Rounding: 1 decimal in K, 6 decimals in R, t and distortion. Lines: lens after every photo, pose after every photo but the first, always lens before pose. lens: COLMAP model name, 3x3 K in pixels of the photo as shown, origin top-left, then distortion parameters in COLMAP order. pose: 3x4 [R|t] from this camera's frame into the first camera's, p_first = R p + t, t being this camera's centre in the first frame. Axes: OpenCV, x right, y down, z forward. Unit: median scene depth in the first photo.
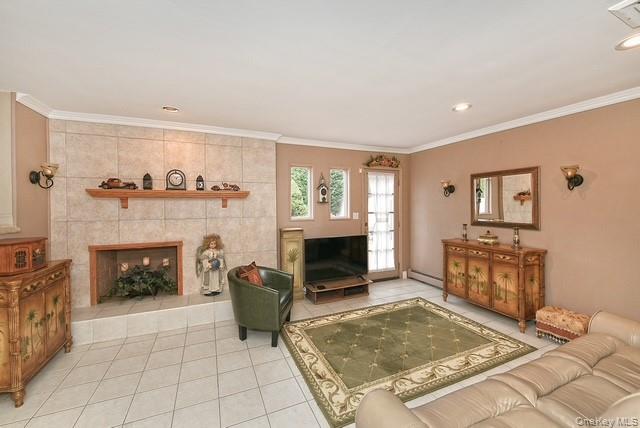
lens RADIAL K [[257.3, 0, 321.1], [0, 257.3, 207.0], [0, 0, 1]] dist [-0.001636, -0.000152]
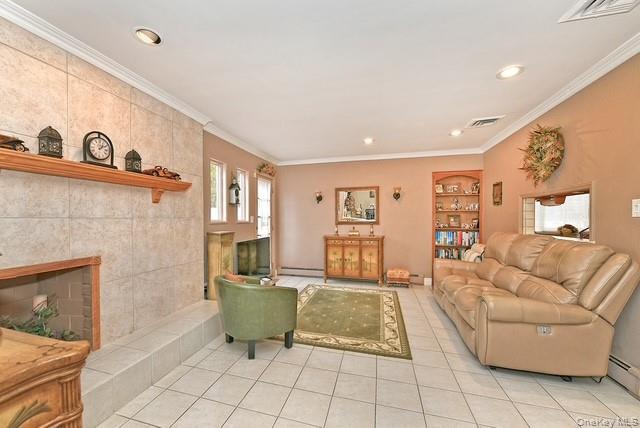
lens RADIAL K [[260.8, 0, 298.4], [0, 260.8, 220.1], [0, 0, 1]] dist [-0.000630, -0.000114]
pose [[0.649511, -0.002205, 0.760349, -0.692707], [0.007939, 0.999961, -0.003882, 0.056876], [-0.760311, 0.008557, 0.649503, 0.266414]]
